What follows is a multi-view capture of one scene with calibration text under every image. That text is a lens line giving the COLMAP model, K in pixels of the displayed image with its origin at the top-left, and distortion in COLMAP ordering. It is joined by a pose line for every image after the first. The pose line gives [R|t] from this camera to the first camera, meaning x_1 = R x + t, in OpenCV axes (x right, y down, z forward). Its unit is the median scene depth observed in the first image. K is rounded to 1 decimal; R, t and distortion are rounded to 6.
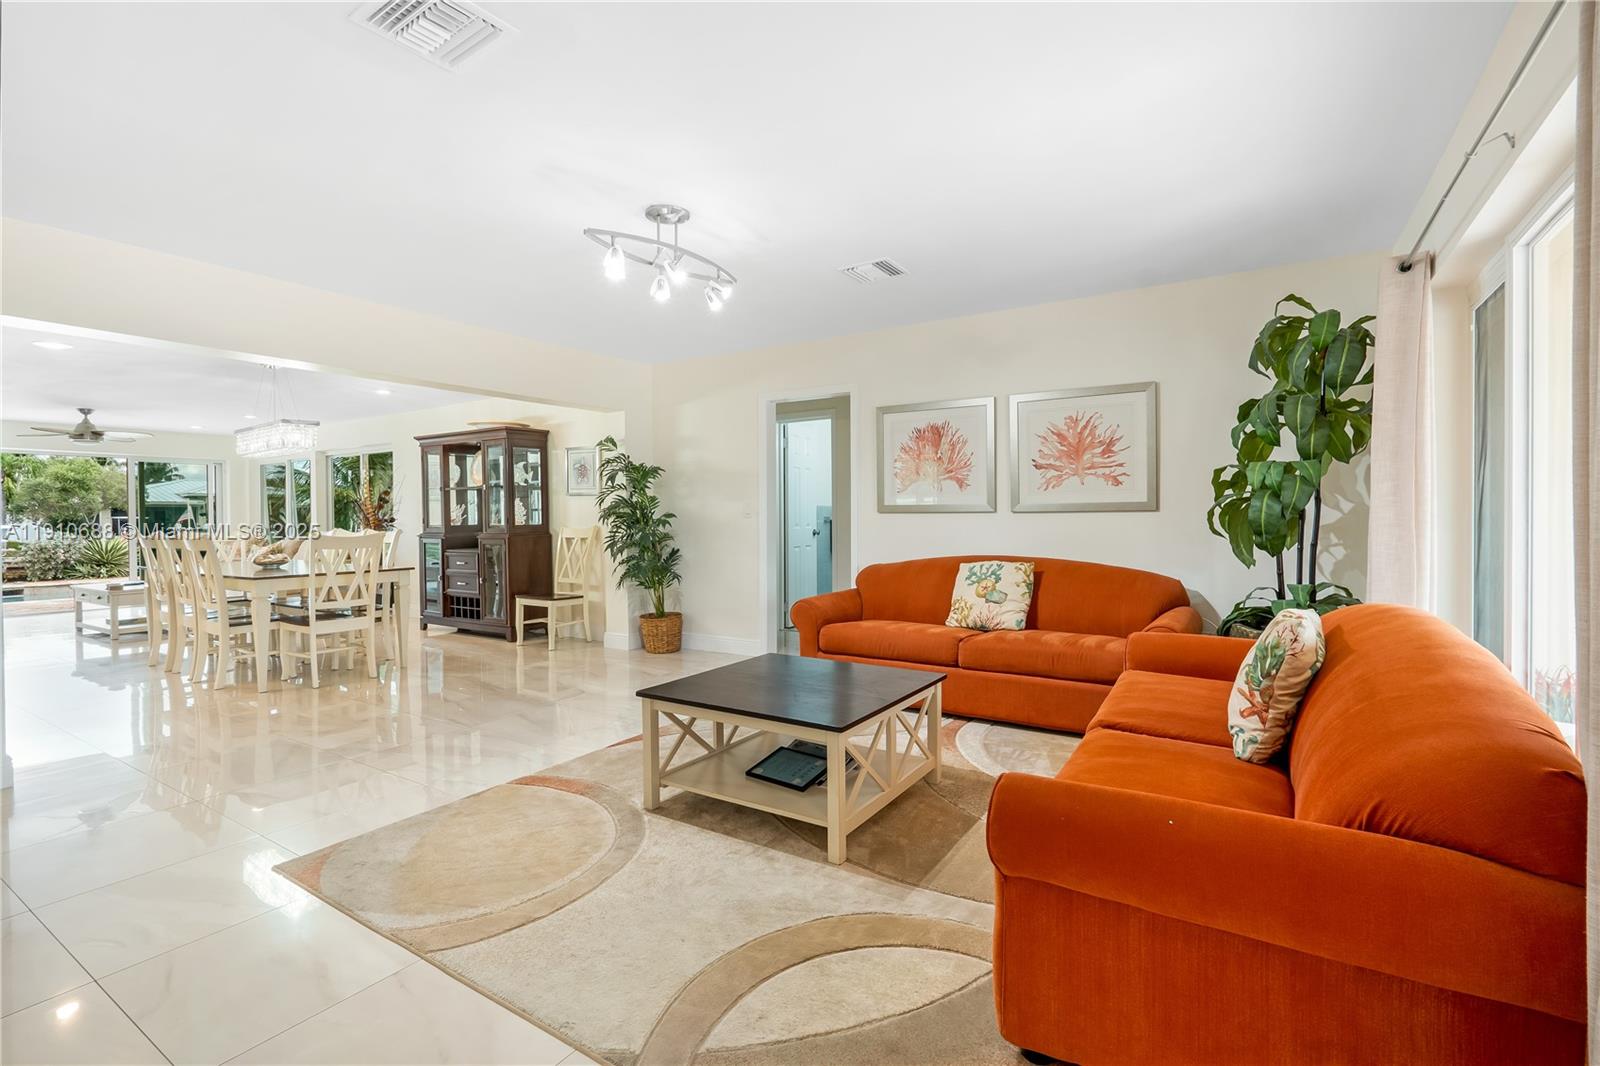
lens RADIAL K [[735.2, 0, 802.5], [0, 735.2, 518.8], [0, 0, 1]] dist [-0.002412, -0.001162]
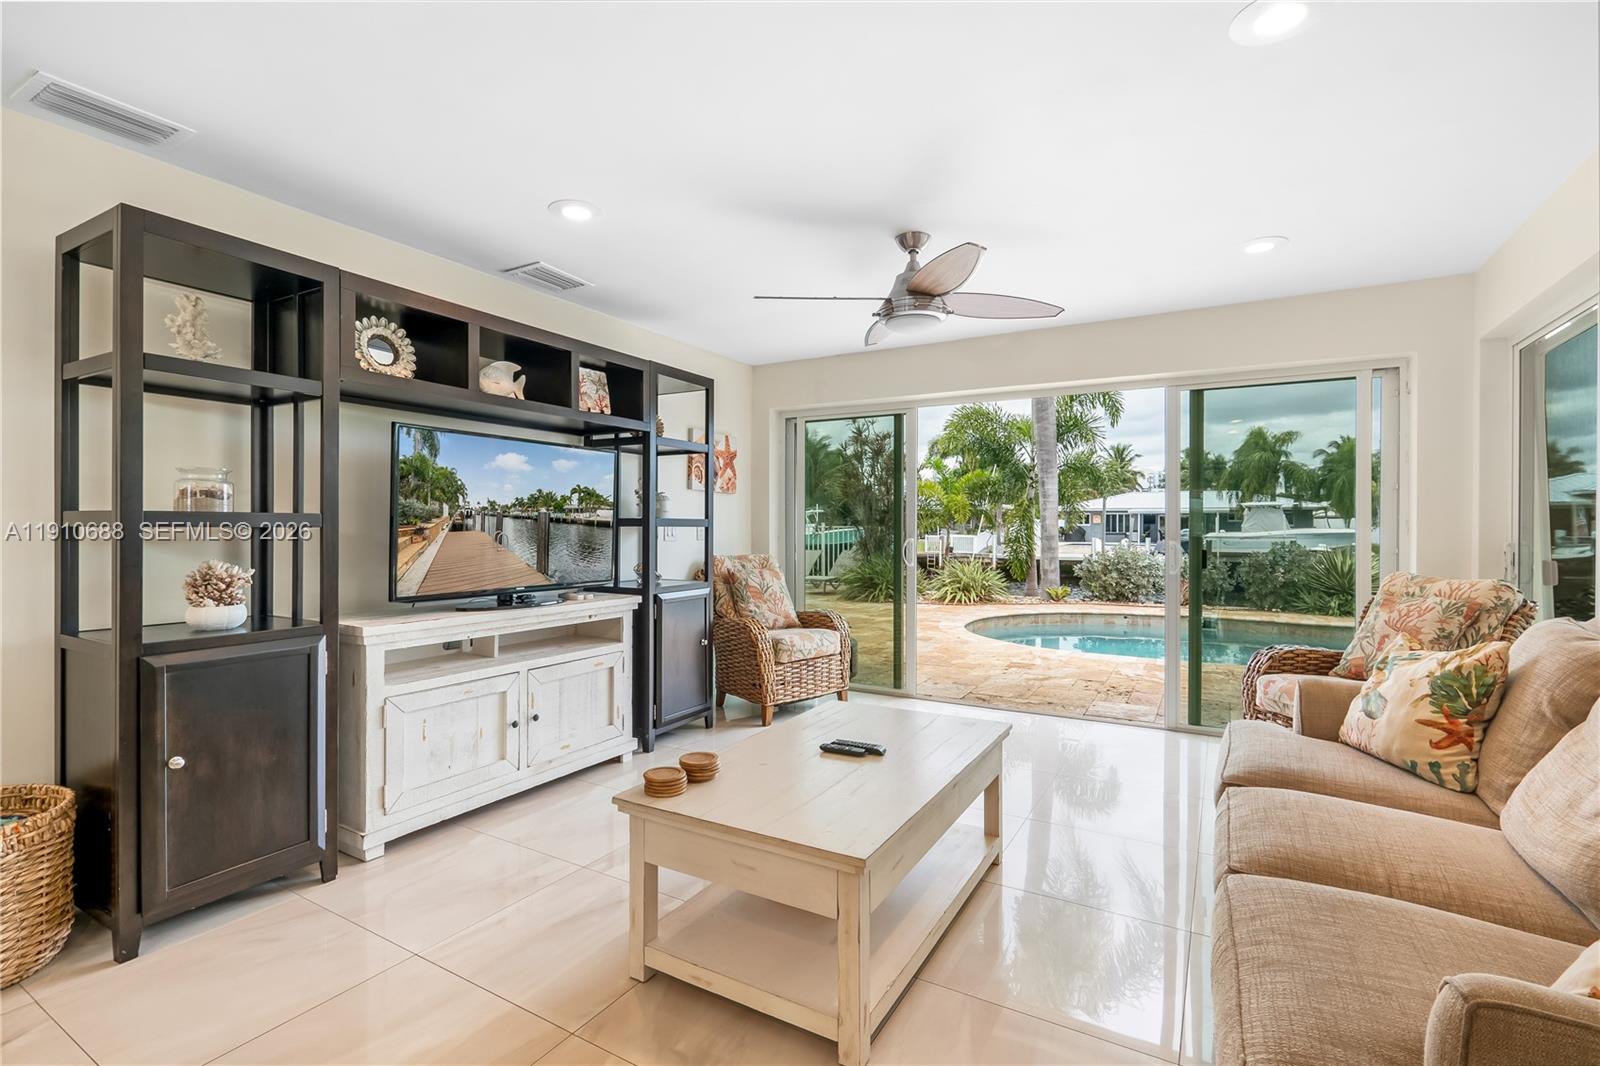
lens RADIAL K [[735.4, 0, 792.9], [0, 735.4, 530.6], [0, 0, 1]] dist [-0.005264, -0.001671]
pose [[0.029660, 0.018076, -0.999397, -0.656202], [-0.008469, 0.999805, 0.017832, -0.003355], [0.999524, 0.007935, 0.029807, 1.023685]]
